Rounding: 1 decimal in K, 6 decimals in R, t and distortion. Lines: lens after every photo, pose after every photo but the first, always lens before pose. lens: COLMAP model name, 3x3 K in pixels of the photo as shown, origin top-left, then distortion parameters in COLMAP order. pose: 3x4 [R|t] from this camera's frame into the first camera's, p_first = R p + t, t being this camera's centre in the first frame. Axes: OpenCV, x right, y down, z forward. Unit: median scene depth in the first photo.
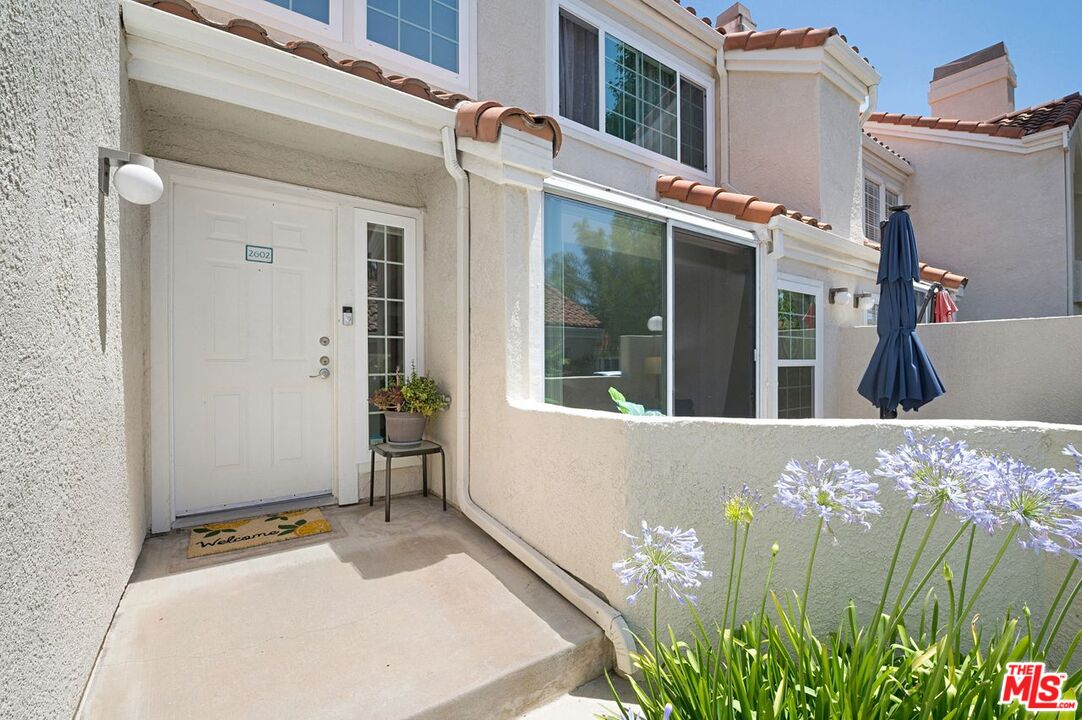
lens RADIAL K [[454.2, 0, 539.4], [0, 454.2, 369.8], [0, 0, 1]] dist [-0.011379, -0.001454]
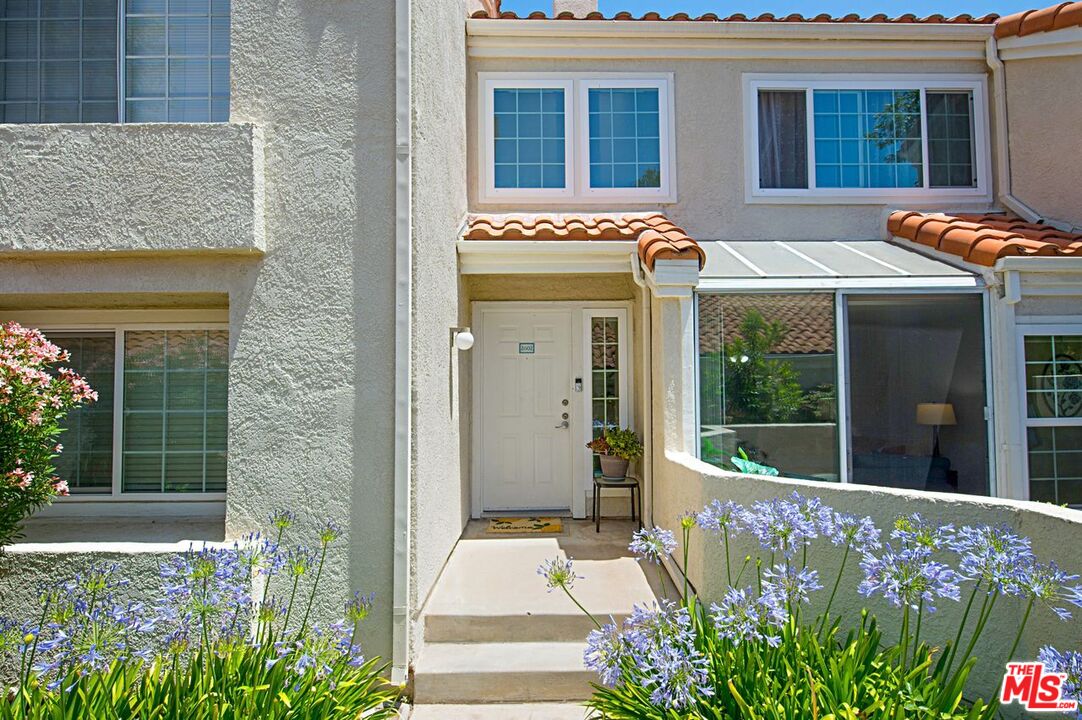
lens RADIAL K [[550.7, 0, 547.1], [0, 550.7, 361.3], [0, 0, 1]] dist [0.002153, -0.003147]
pose [[0.821236, -0.035516, -0.569482, 0.468109], [0.002238, 0.998254, -0.059029, -0.087198], [0.570584, 0.047202, 0.819881, -0.466908]]
